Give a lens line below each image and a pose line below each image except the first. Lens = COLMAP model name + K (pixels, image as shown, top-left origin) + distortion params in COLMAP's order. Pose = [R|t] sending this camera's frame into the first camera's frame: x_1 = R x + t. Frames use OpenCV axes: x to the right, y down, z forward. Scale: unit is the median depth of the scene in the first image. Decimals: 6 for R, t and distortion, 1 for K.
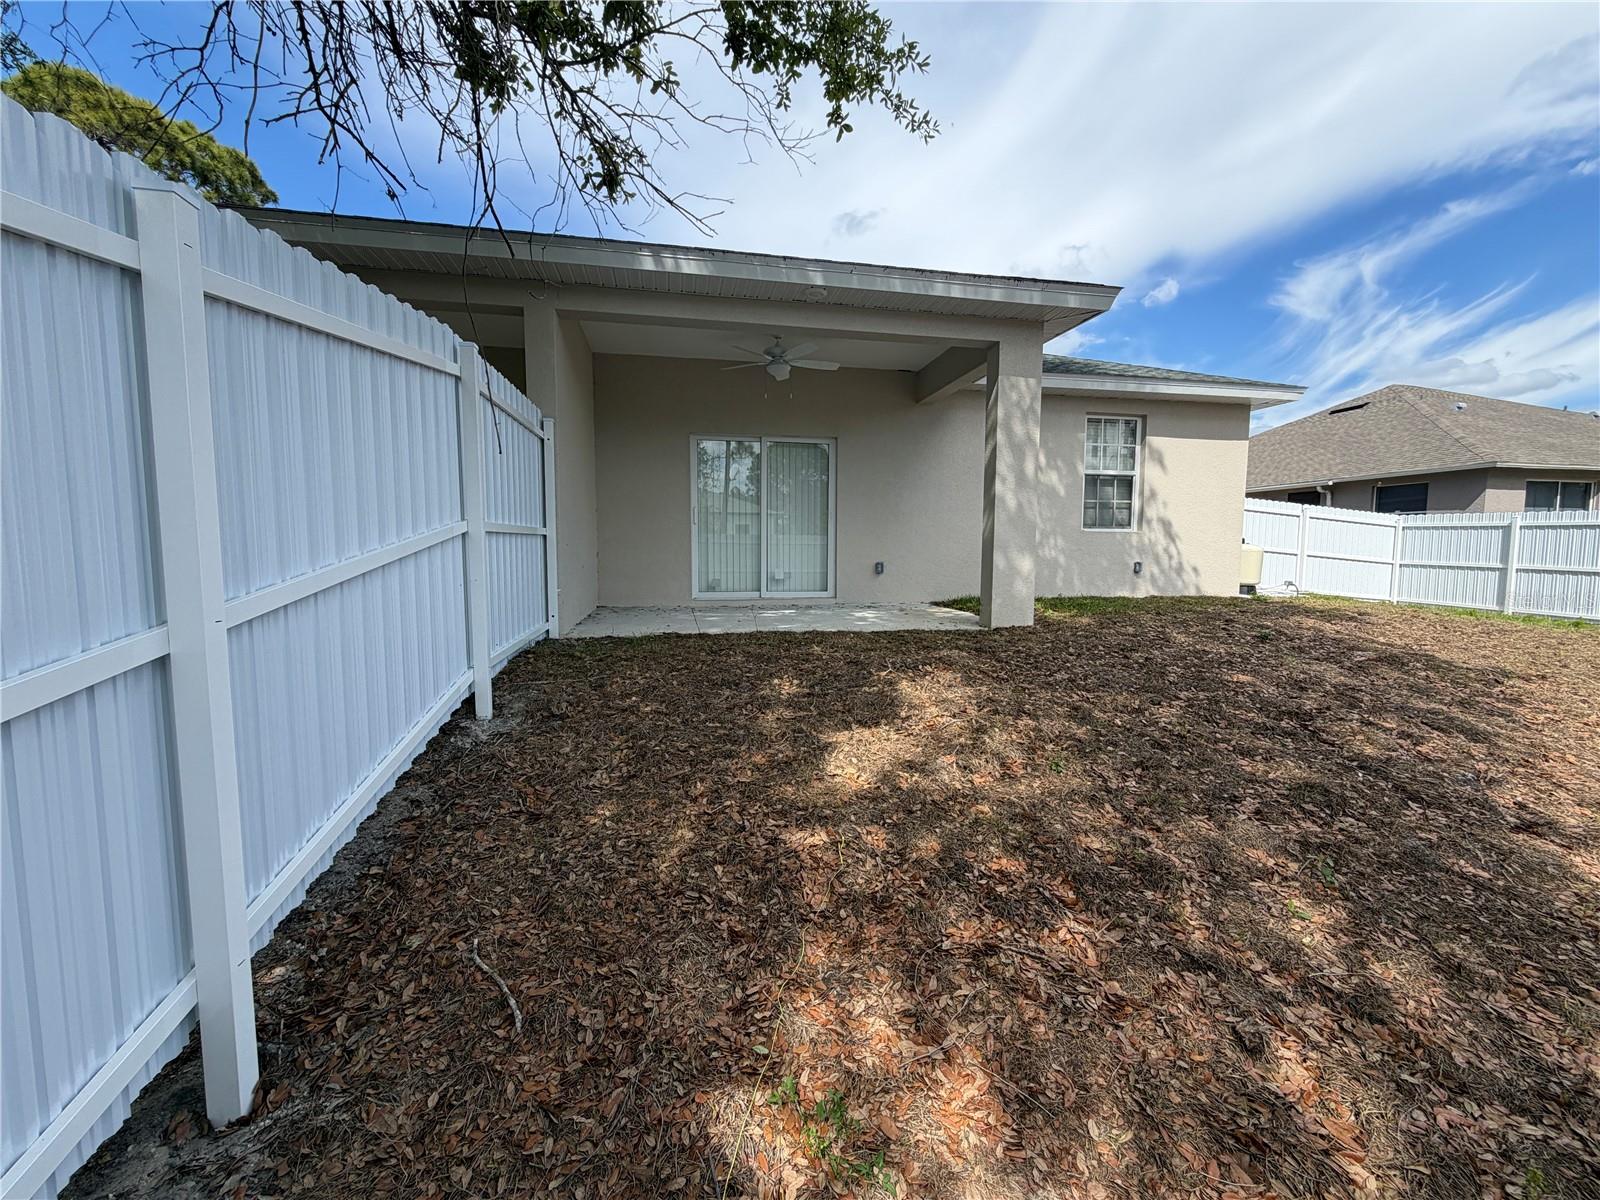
lens RADIAL K [[636.0, 0, 798.8], [0, 636.0, 597.9], [0, 0, 1]] dist [-0.002089, 0.000617]
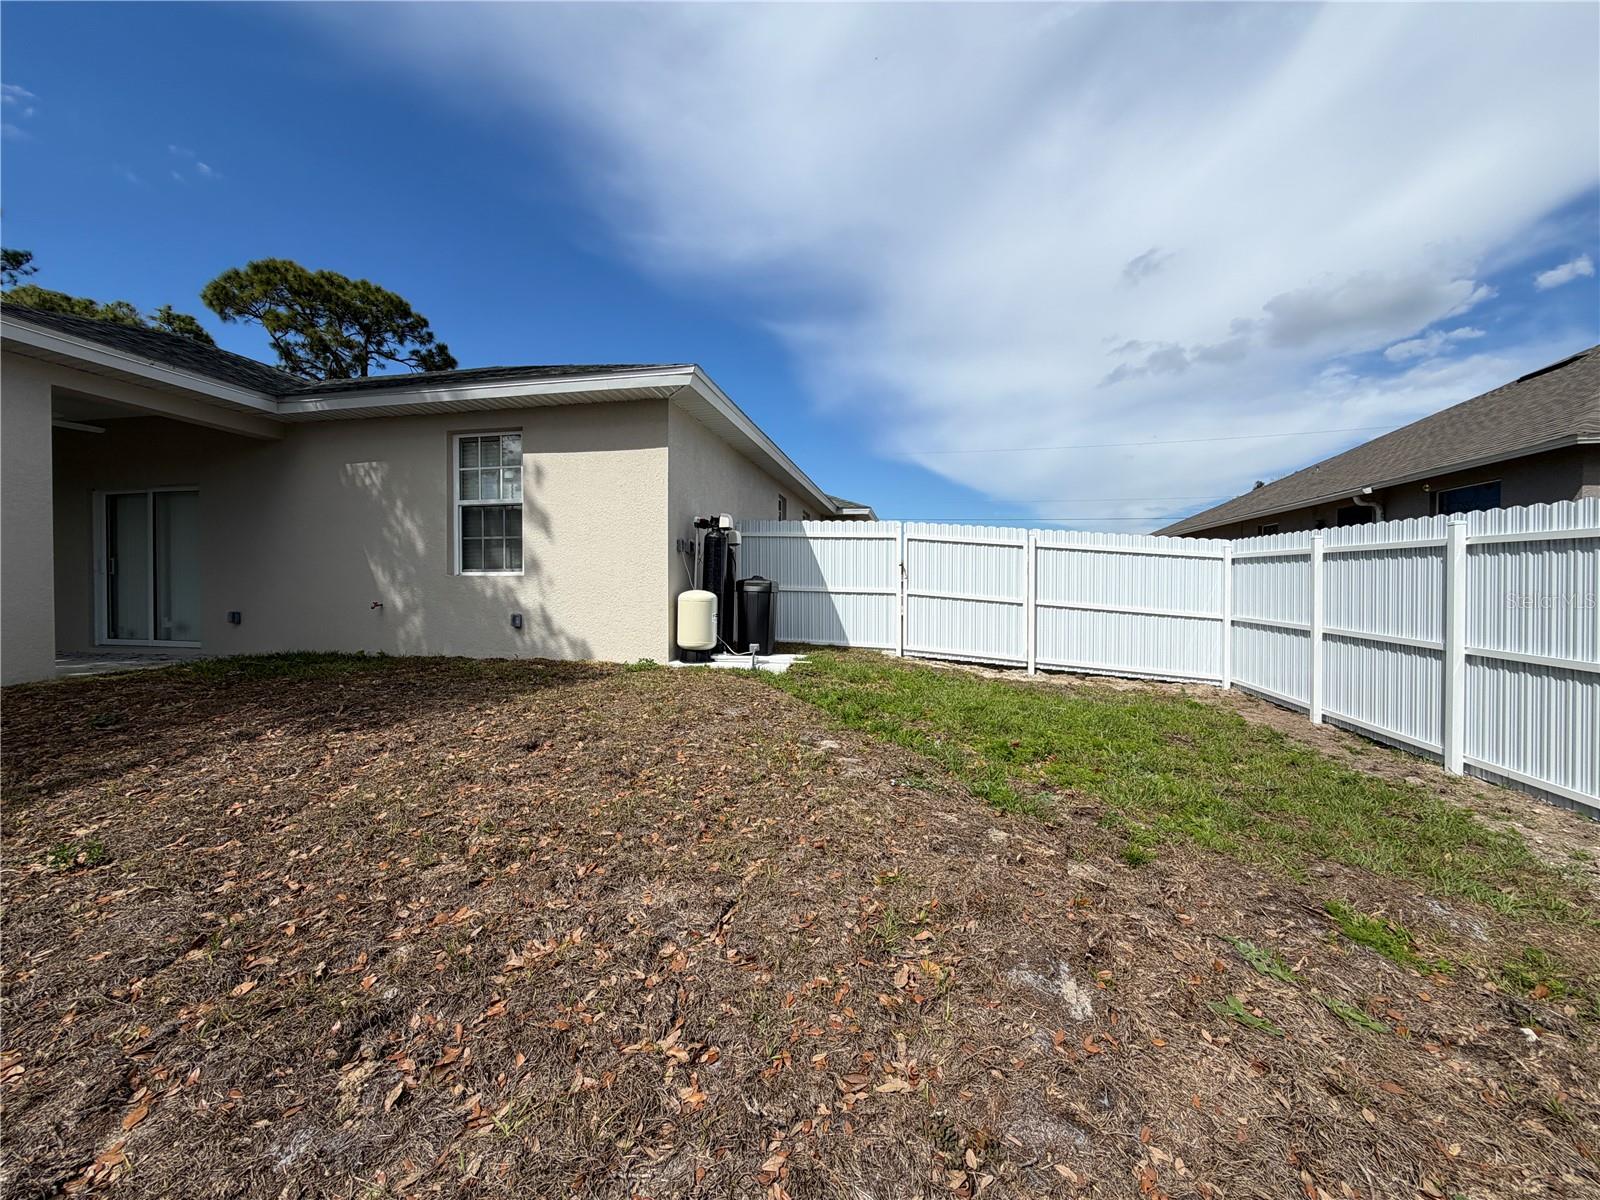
lens RADIAL K [[636.0, 0, 797.2], [0, 636.0, 600.9], [0, 0, 1]] dist [-0.002089, 0.000617]
pose [[0.922616, 0.003326, -0.385705, 1.155959], [-0.028150, 0.997877, -0.058730, -0.037216], [0.384691, 0.065043, 0.920751, 0.422574]]
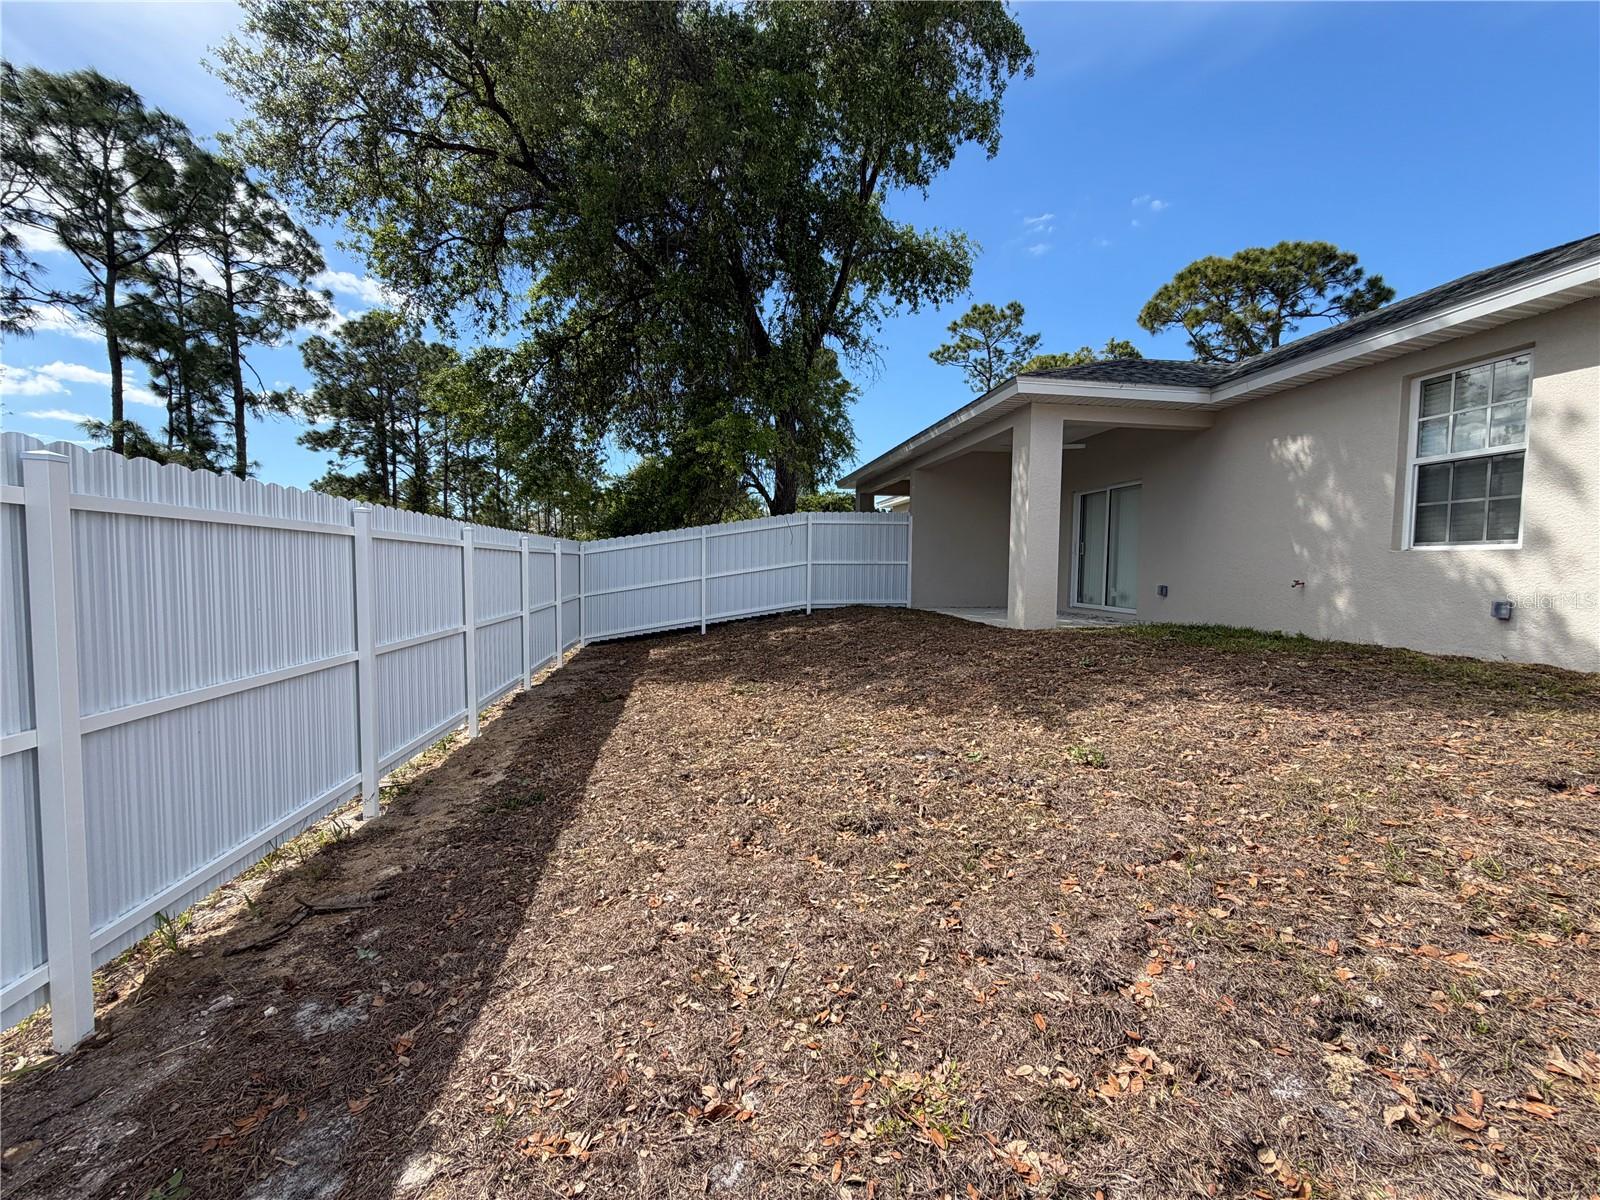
lens RADIAL K [[636.0, 0, 795.9], [0, 636.0, 607.0], [0, 0, 1]] dist [-0.002089, 0.000617]
pose [[-0.046884, 0.061974, -0.996976, 1.145298], [-0.089863, 0.993765, 0.066000, -0.032625], [0.994850, 0.092685, -0.041022, 0.393064]]
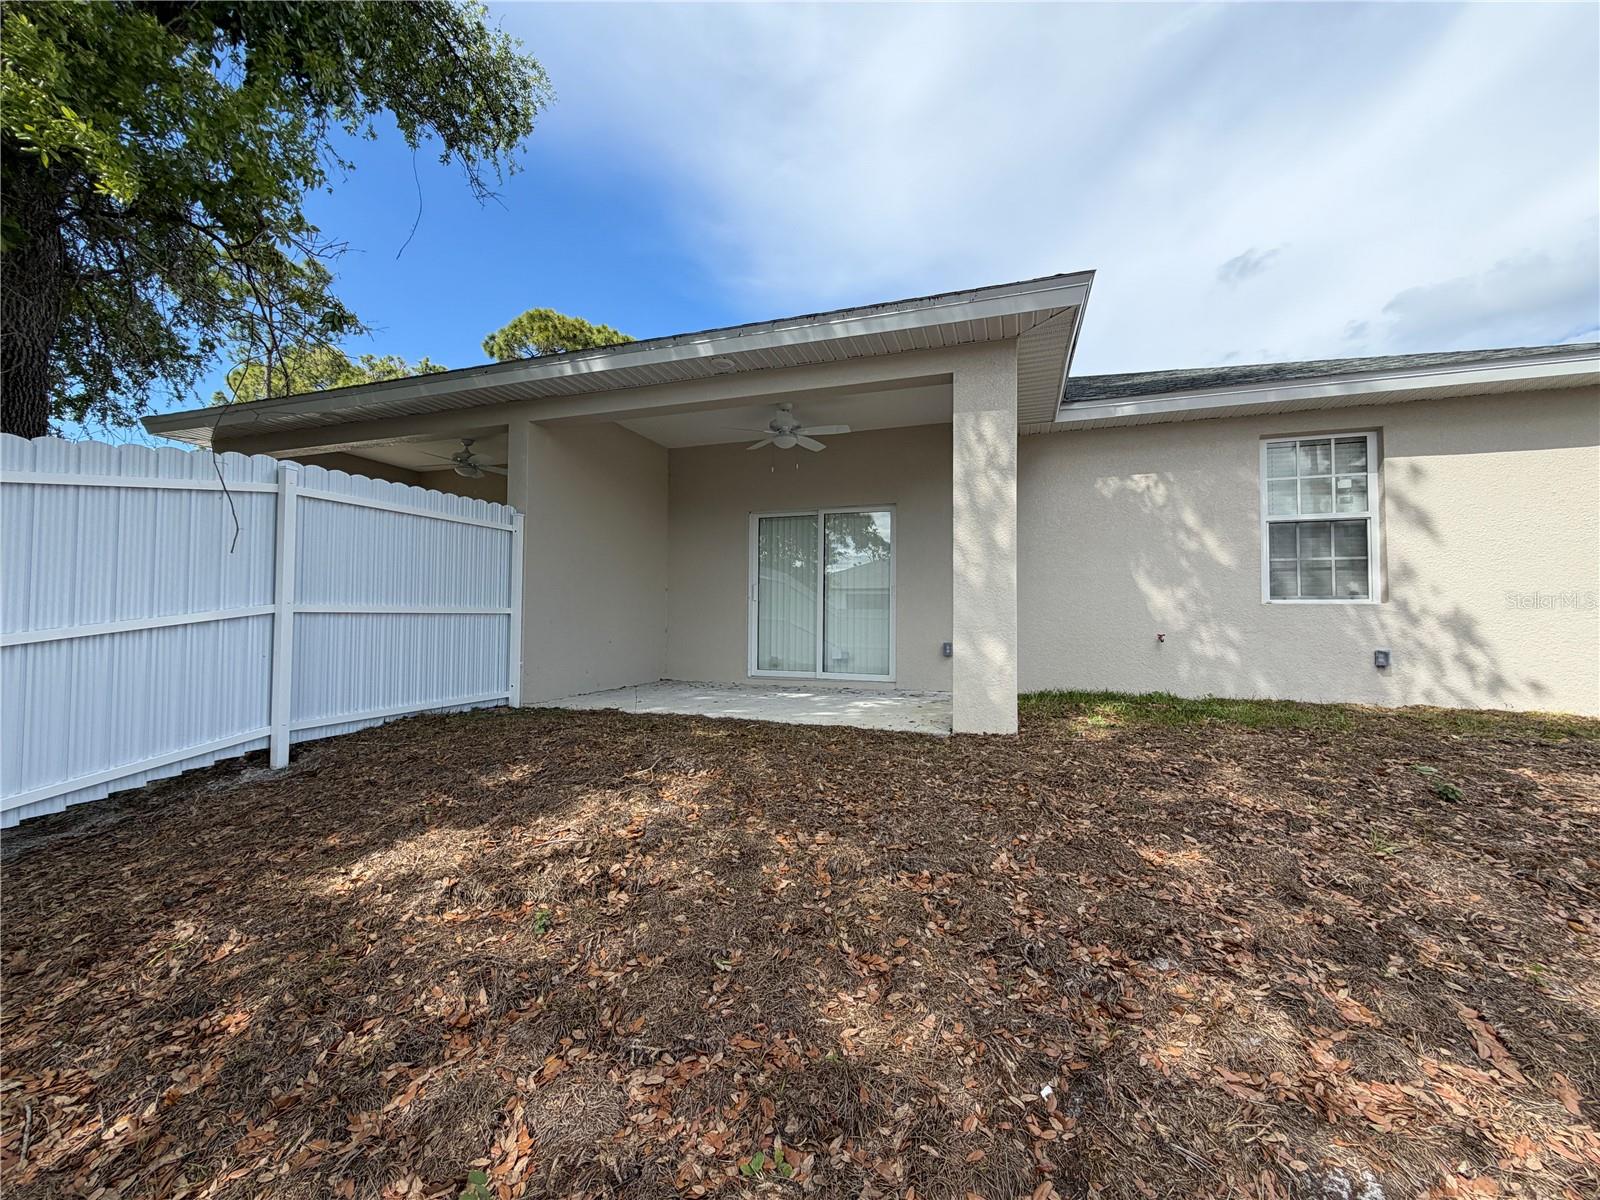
lens RADIAL K [[636.0, 0, 796.1], [0, 636.0, 597.5], [0, 0, 1]] dist [-0.002089, 0.000617]
pose [[0.864025, -0.014964, -0.503226, 0.350821], [-0.043971, 0.993495, -0.105041, -0.017247], [0.501525, 0.112886, 0.857747, 0.155651]]
